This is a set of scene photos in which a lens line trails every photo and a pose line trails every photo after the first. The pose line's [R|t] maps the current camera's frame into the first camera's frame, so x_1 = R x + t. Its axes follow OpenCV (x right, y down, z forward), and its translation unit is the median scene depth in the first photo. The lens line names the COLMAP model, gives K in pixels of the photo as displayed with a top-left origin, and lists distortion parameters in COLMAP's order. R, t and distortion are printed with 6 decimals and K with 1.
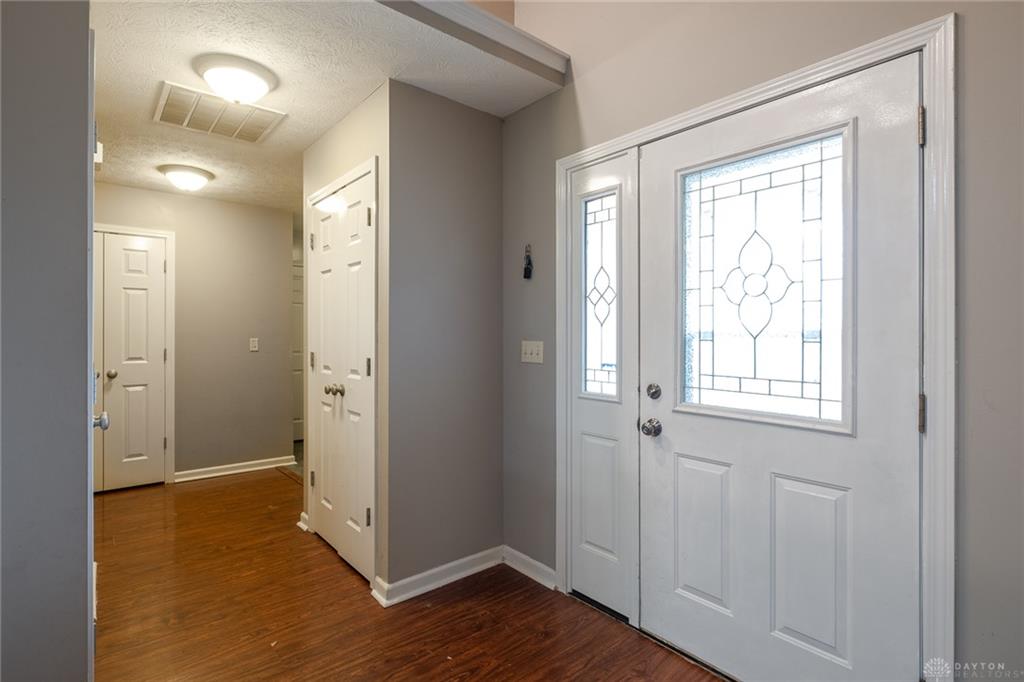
lens RADIAL K [[495.4, 0, 487.8], [0, 495.4, 341.7], [0, 0, 1]] dist [-0.002491, -0.000118]
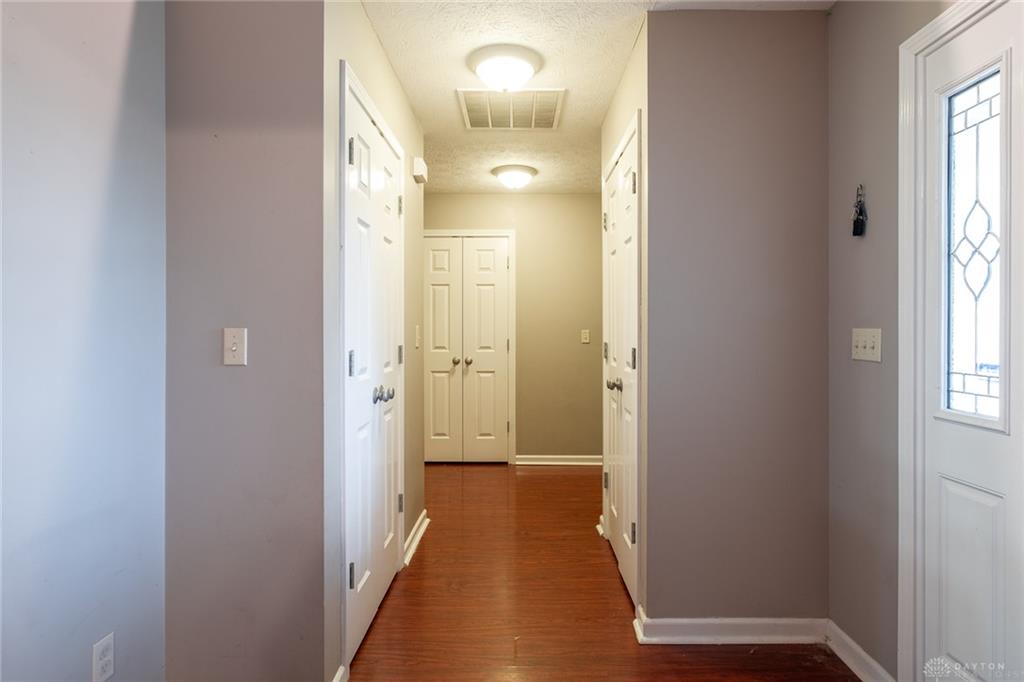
lens RADIAL K [[550.6, 0, 512.0], [0, 550.6, 341.0], [0, 0, 1]] dist [0.002286, 0.000614]
pose [[0.777738, 0.011495, -0.628484, 0.187025], [-0.008196, 0.999933, 0.008147, 0.014014], [0.628536, -0.001186, 0.777780, 0.120114]]
